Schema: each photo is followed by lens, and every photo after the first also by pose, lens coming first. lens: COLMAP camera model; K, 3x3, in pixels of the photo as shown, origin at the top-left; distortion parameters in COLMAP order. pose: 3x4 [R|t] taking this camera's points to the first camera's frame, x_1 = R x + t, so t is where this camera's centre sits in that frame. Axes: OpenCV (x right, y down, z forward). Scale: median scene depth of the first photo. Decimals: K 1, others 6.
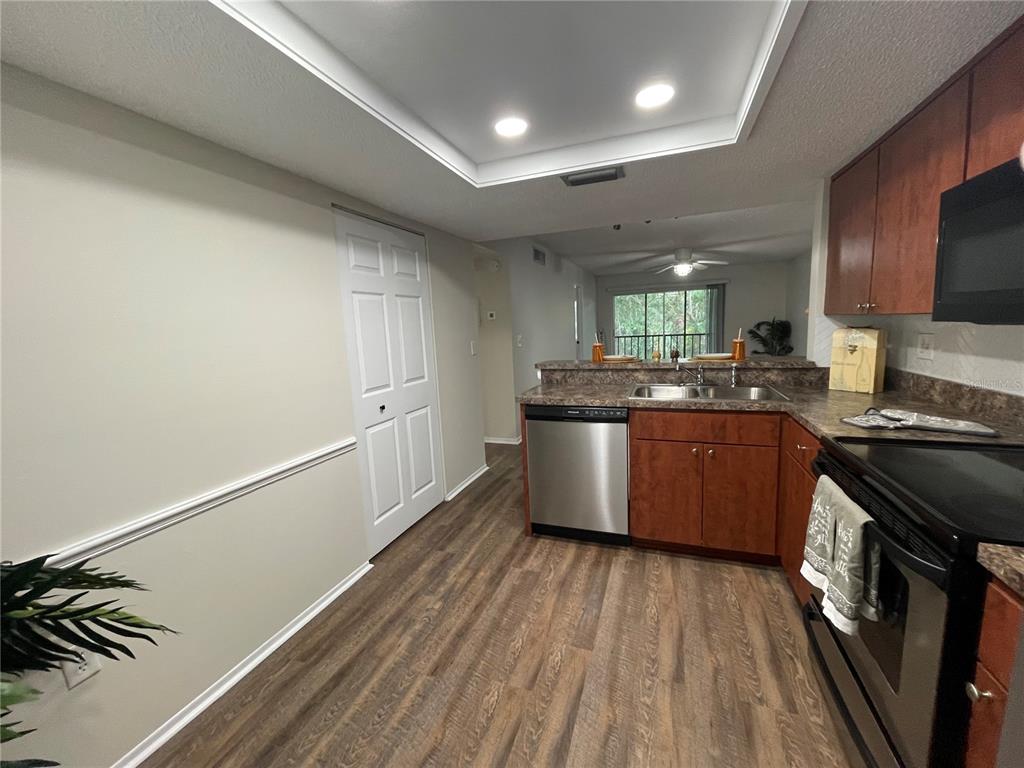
lens RADIAL K [[415.4, 0, 508.3], [0, 415.4, 383.0], [0, 0, 1]] dist [-0.002503, 0.004759]
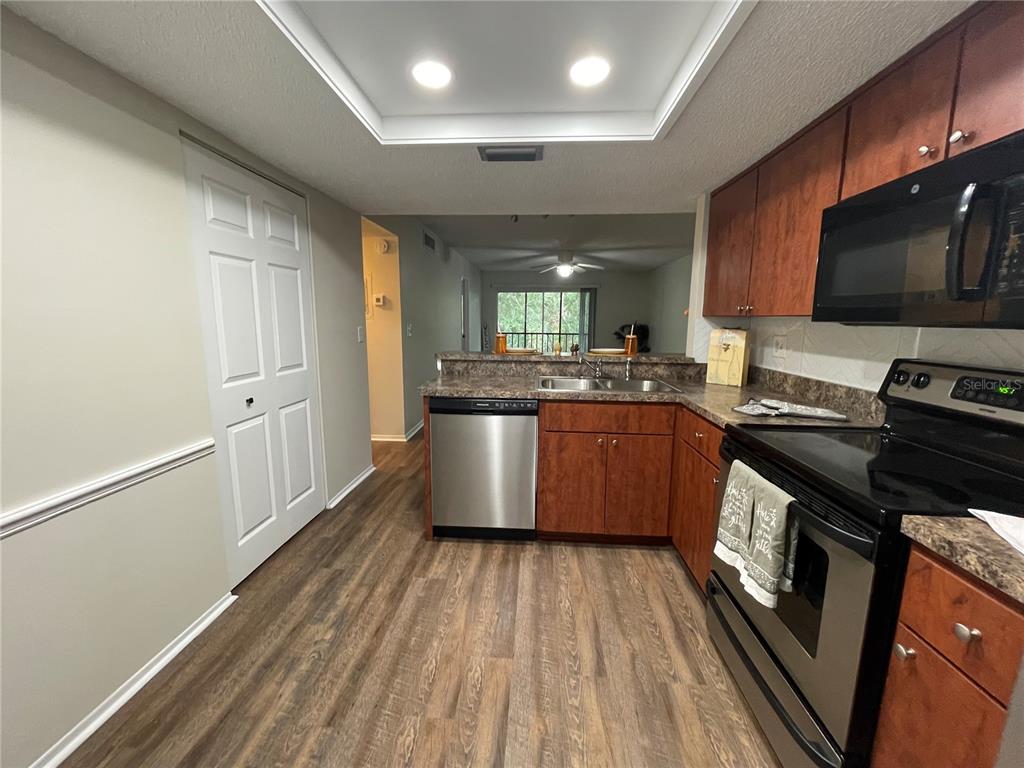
lens RADIAL K [[415.4, 0, 508.3], [0, 415.4, 383.0], [0, 0, 1]] dist [-0.002503, 0.004759]
pose [[0.956209, 0.009196, 0.292542, -0.071063], [-0.012285, 0.999886, 0.008724, 0.013817], [-0.292428, -0.011935, 0.956213, 0.095104]]
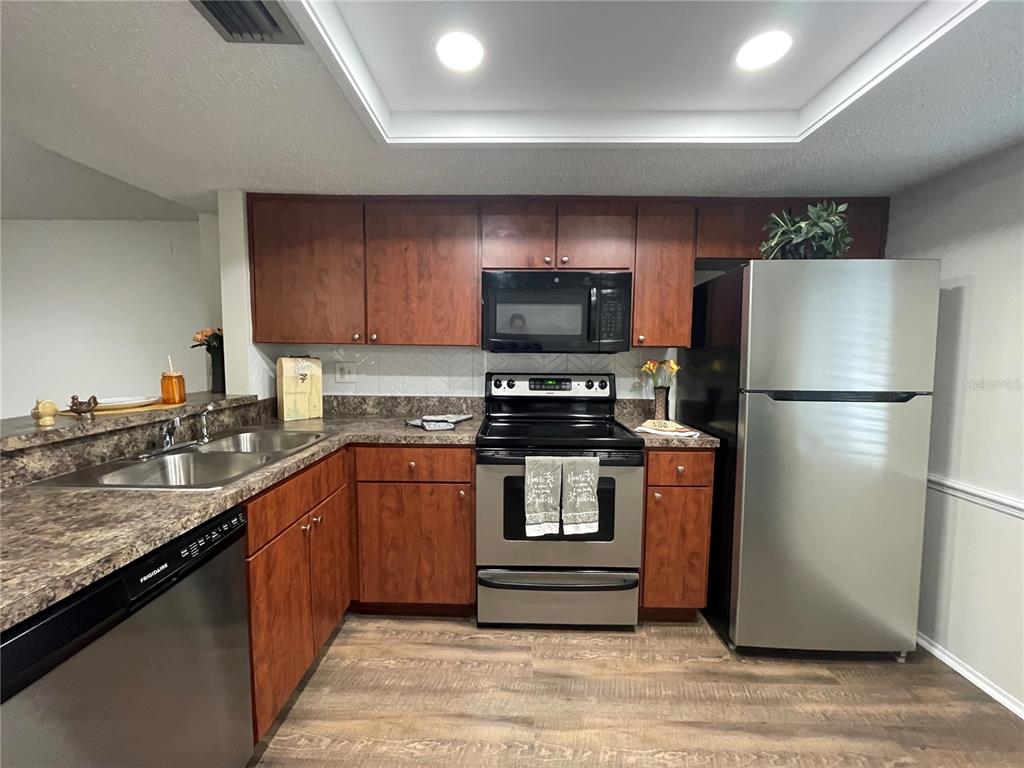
lens RADIAL K [[412.3, 0, 510.1], [0, 412.3, 381.2], [0, 0, 1]] dist [-0.003491, -0.000176]
pose [[-0.339452, -0.030192, 0.940139, -0.312619], [0.135203, 0.987540, 0.080532, -0.090291], [-0.930856, 0.154447, -0.331140, 0.910953]]
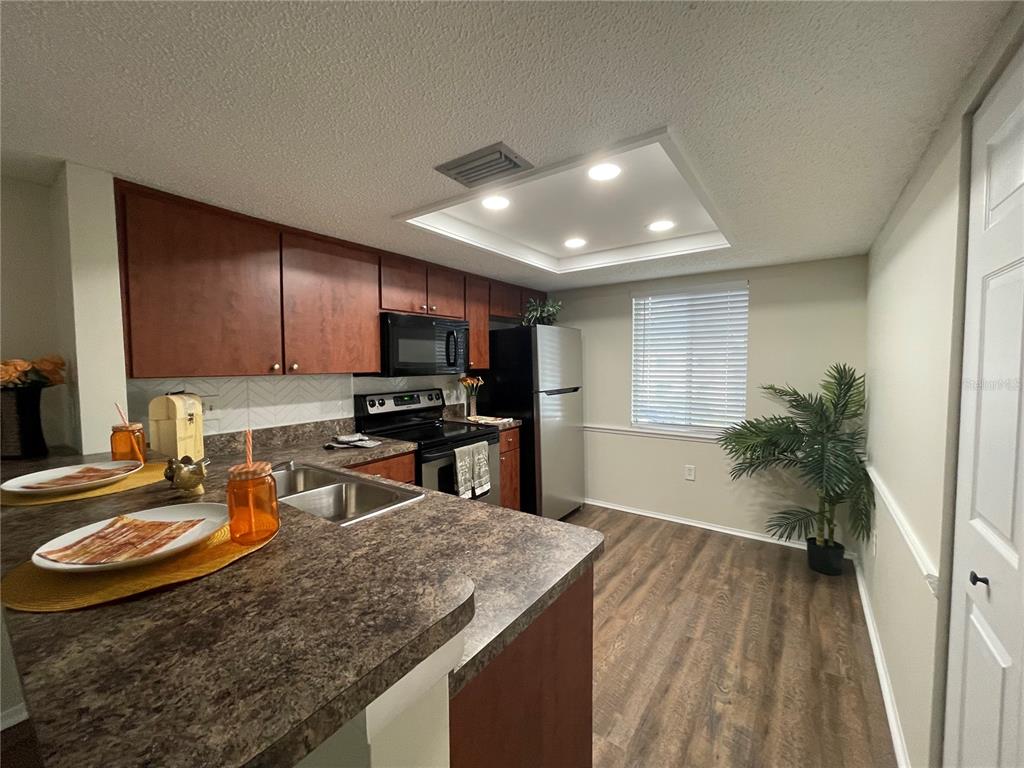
lens RADIAL K [[410.5, 0, 507.4], [0, 410.5, 383.1], [0, 0, 1]] dist [-0.000454, -0.000157]
pose [[-0.963279, 0.038210, 0.265769, -0.008323], [0.086422, 0.981271, 0.172160, -0.250522], [-0.254213, 0.188806, -0.948540, 1.694207]]
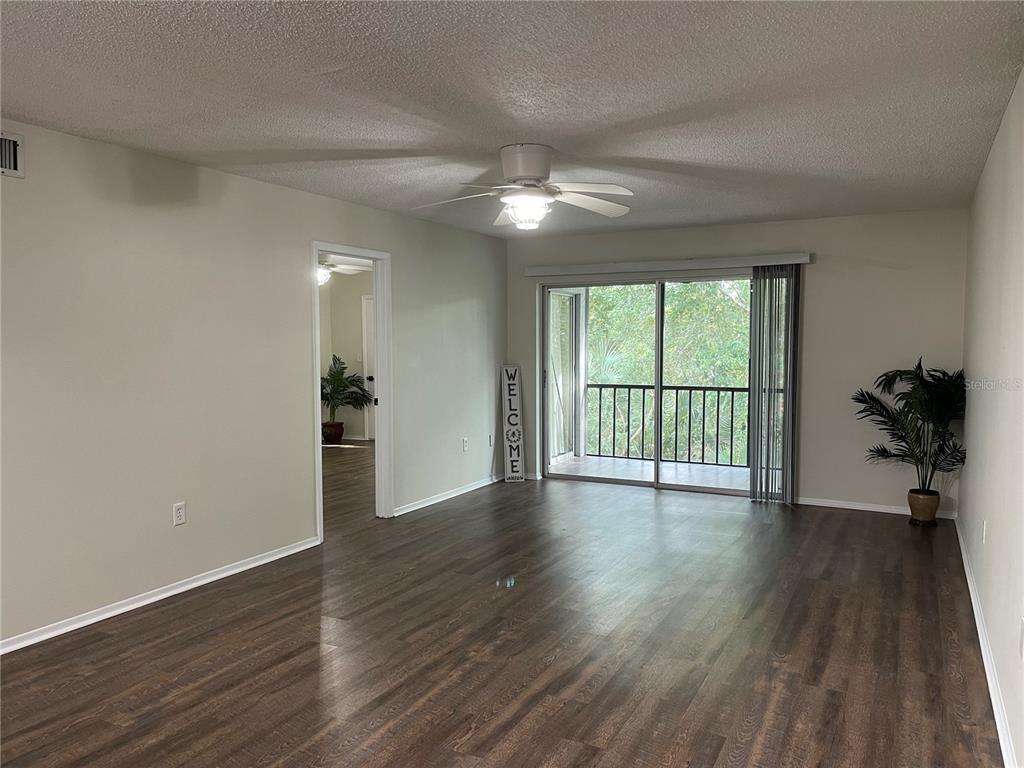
lens RADIAL K [[777.9, 0, 517.4], [0, 777.9, 388.5], [0, 0, 1]] dist [0.062490, -0.080172]
pose [[0.993707, 0.052120, -0.099147, 1.513390], [-0.059434, 0.995611, -0.072298, -0.268145], [0.094944, 0.077736, 0.992443, 1.203522]]
